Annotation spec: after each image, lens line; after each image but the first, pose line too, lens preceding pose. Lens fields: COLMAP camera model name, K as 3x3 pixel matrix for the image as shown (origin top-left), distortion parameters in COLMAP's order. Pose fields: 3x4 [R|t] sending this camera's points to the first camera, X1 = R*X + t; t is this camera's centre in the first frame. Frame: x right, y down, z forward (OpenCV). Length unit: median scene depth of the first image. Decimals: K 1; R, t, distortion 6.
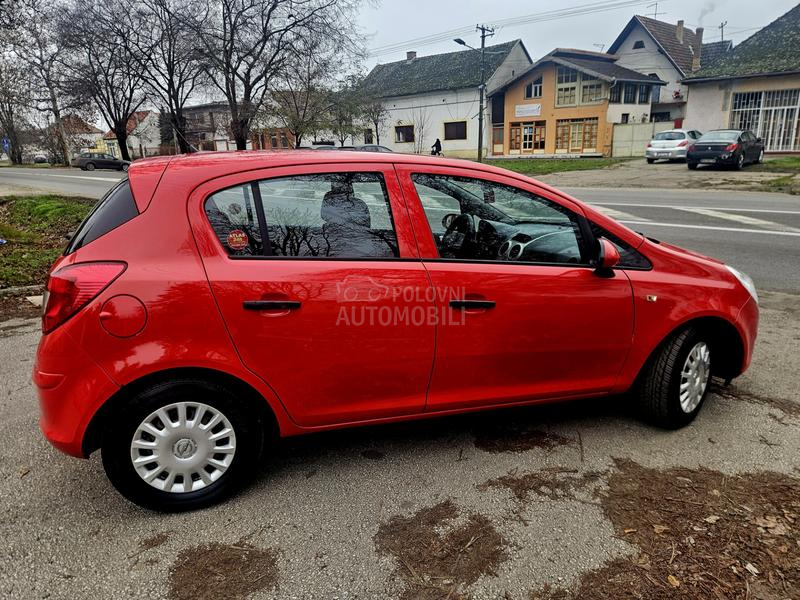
lens RADIAL K [[517.8, 0, 390.0], [0, 517.8, 297.6], [0, 0, 1]] dist [0.058056, -0.048426]
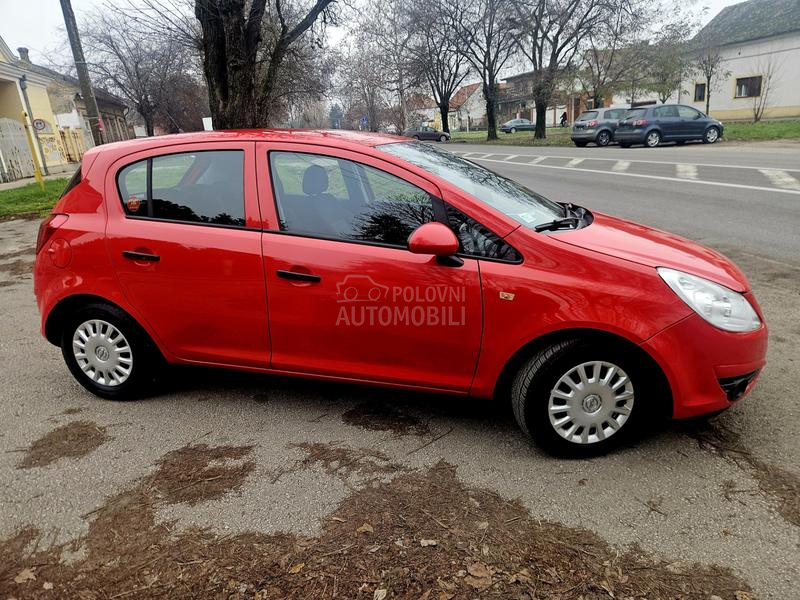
lens RADIAL K [[515.4, 0, 400.0], [0, 515.4, 300.0], [0, 0, 1]] dist [0.058268, -0.046981]
pose [[0.849891, 0.138261, -0.508497, 0.239914], [-0.105978, 0.990096, 0.092079, -0.015710], [0.516192, -0.024367, 0.856126, 0.056613]]
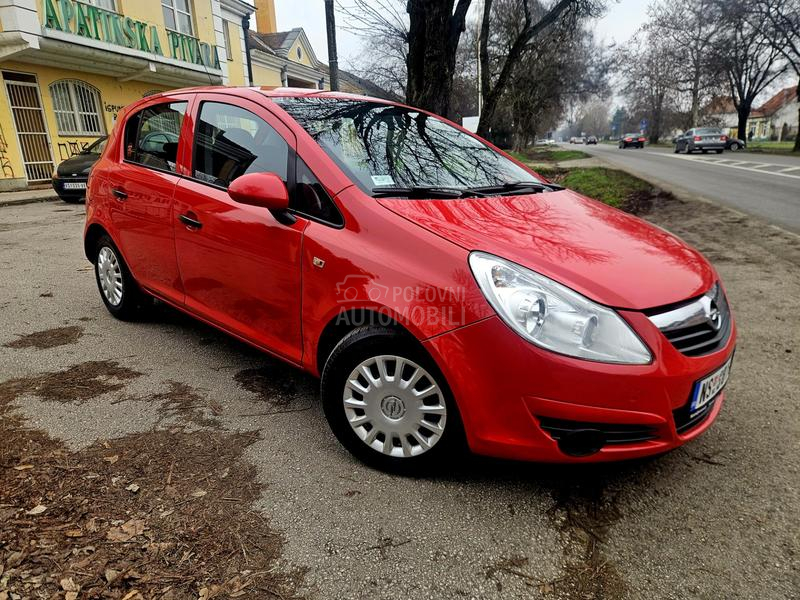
lens RADIAL K [[524.0, 0, 404.0], [0, 524.0, 301.7], [0, 0, 1]] dist [0.062548, -0.059270]
pose [[0.517097, 0.258855, -0.815846, 0.367050], [-0.227755, 0.960421, 0.160372, -0.028465], [0.825069, 0.102885, 0.555586, 0.211160]]
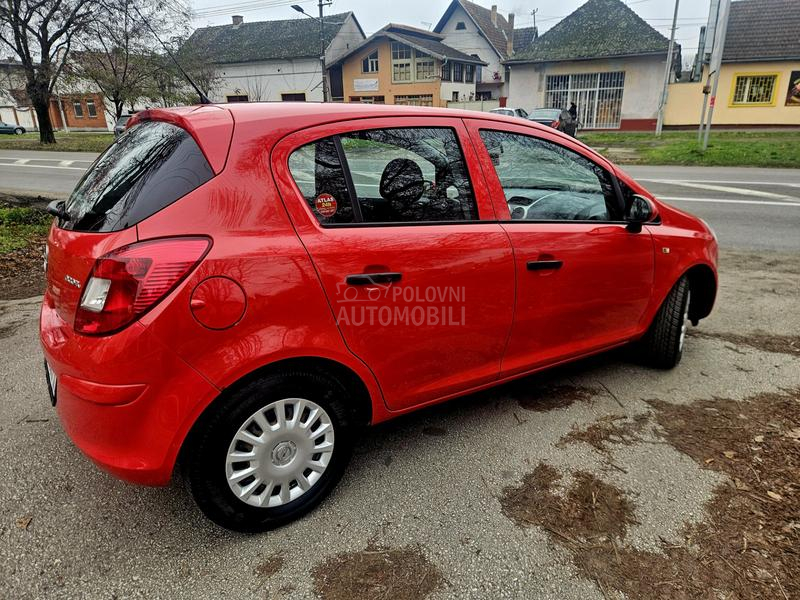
lens RADIAL K [[522.7, 0, 387.8], [0, 522.7, 296.9], [0, 0, 1]] dist [0.054893, -0.043390]
pose [[0.955308, -0.080120, 0.284547, -0.113306], [0.068467, 0.996365, 0.050684, 0.000659], [-0.287573, -0.028936, 0.957321, 0.035113]]
